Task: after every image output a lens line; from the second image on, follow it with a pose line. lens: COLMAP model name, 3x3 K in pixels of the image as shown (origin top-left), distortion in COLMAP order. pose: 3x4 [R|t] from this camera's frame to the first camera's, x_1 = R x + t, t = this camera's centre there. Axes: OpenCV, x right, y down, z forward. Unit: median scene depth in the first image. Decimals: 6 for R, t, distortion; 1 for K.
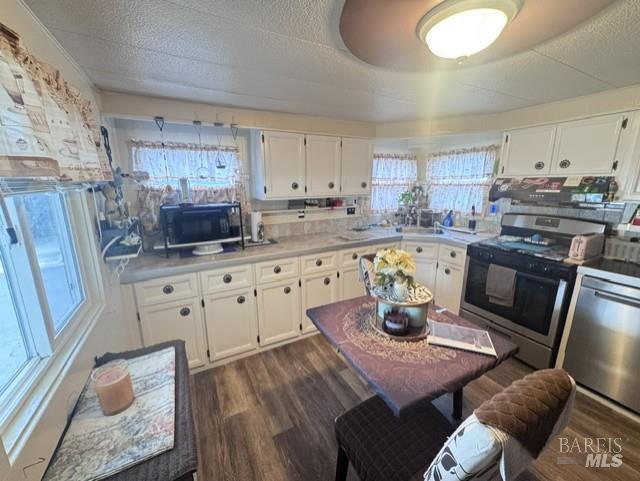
lens RADIAL K [[258.2, 0, 319.7], [0, 258.2, 230.6], [0, 0, 1]] dist [-0.000512, -0.000020]
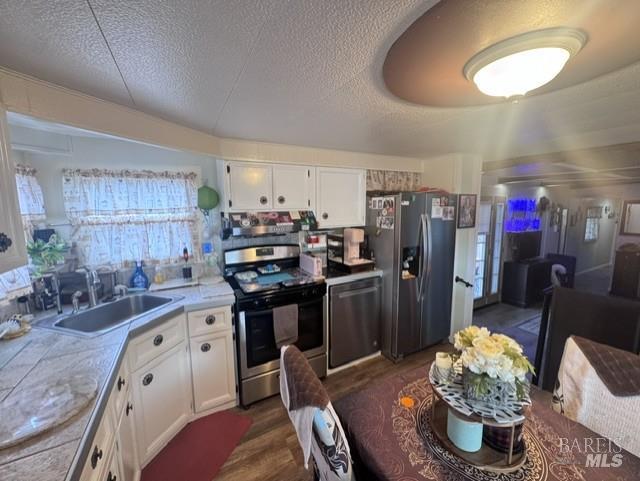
lens RADIAL K [[258.2, 0, 319.7], [0, 258.2, 230.6], [0, 0, 1]] dist [-0.000512, -0.000020]
pose [[0.006481, -0.093834, 0.995567, -0.155839], [0.197328, 0.976131, 0.090718, -0.145832], [-0.980316, 0.195865, 0.024843, 0.617527]]
